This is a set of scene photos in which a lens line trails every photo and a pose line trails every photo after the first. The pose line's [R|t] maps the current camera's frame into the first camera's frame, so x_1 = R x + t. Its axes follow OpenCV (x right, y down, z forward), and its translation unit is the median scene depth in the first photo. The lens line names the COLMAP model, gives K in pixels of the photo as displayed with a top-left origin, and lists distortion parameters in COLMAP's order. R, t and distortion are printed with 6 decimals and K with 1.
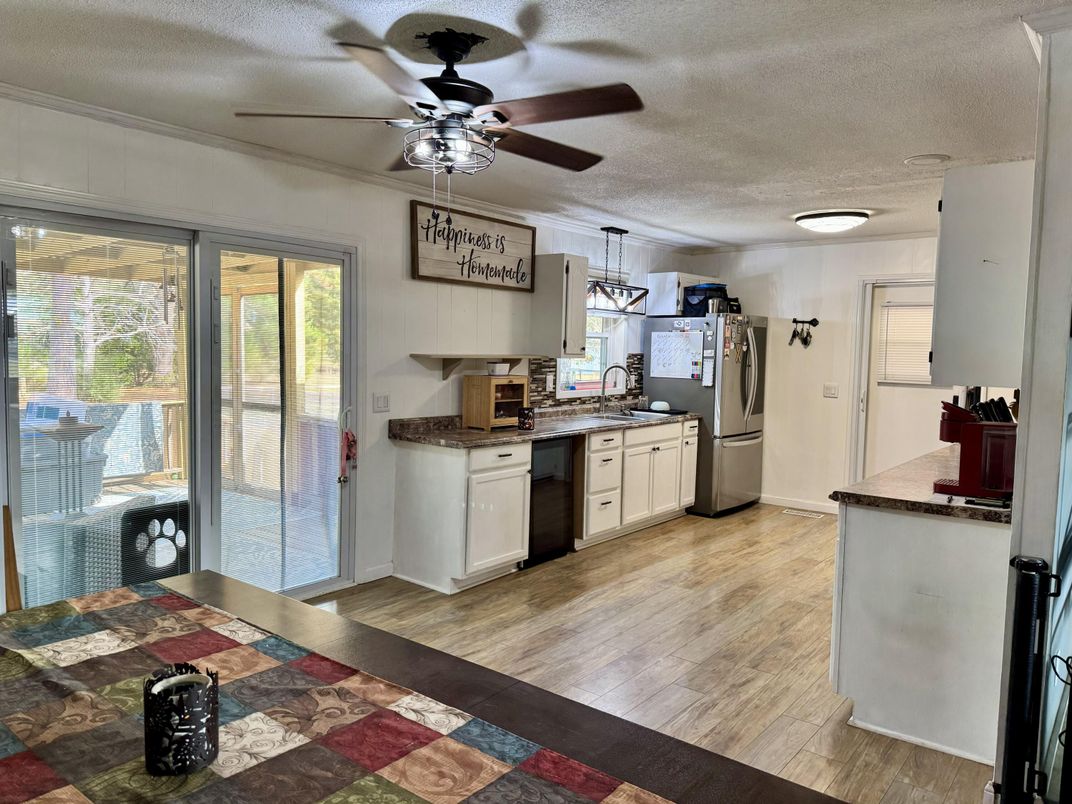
lens RADIAL K [[759.7, 0, 539.5], [0, 759.7, 399.0], [0, 0, 1]] dist [0.100645, -0.126859]
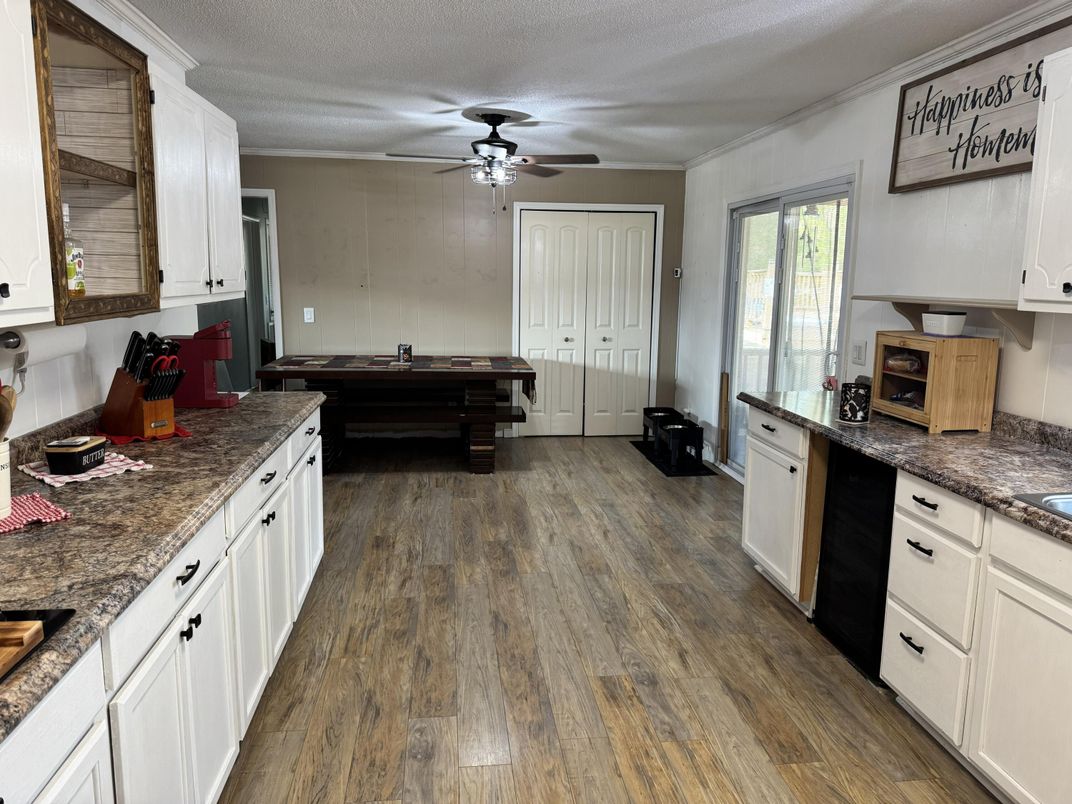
lens RADIAL K [[759.7, 0, 539.5], [0, 759.7, 399.0], [0, 0, 1]] dist [0.100645, -0.126859]
pose [[-0.705177, 0.077071, -0.704830, 0.622025], [-0.081238, 0.978746, 0.188301, -0.075045], [0.704362, 0.190045, -0.683928, 1.300809]]
